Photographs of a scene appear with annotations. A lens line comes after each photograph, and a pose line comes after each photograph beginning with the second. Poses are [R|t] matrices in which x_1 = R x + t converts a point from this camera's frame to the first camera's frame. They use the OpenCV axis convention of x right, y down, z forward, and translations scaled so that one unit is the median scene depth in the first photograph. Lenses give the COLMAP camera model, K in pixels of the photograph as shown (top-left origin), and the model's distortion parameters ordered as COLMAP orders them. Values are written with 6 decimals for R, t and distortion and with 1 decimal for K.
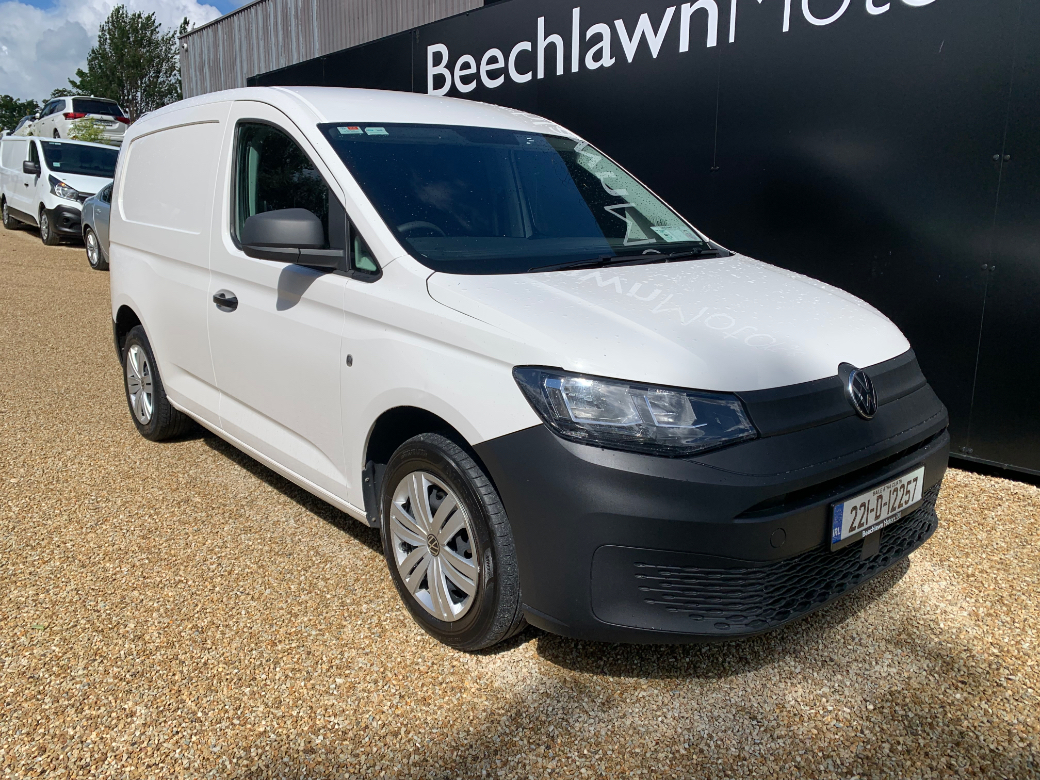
lens RADIAL K [[792.9, 0, 495.3], [0, 792.9, 384.5], [0, 0, 1]] dist [0.009562, -0.003951]
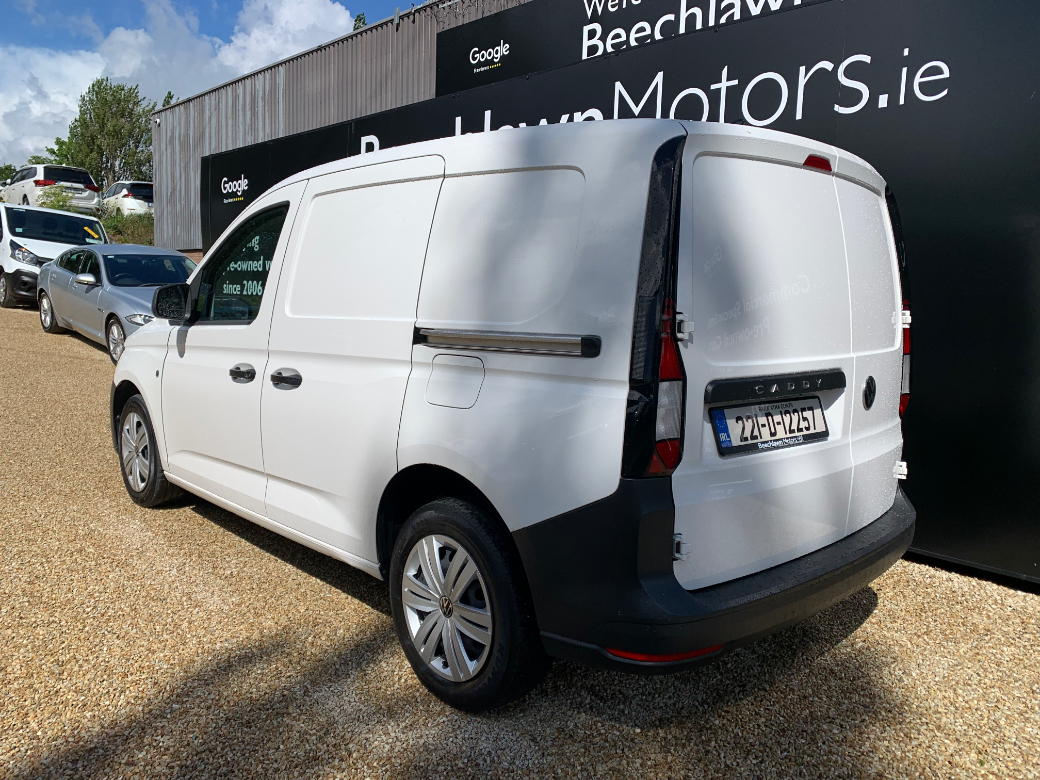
lens RADIAL K [[792.9, 0, 495.3], [0, 792.9, 384.5], [0, 0, 1]] dist [0.009562, -0.003951]
pose [[0.999120, 0.022612, 0.035328, 0.148503], [-0.019333, 0.995706, -0.090528, 0.011349], [-0.037224, 0.089766, 0.995267, -0.122654]]
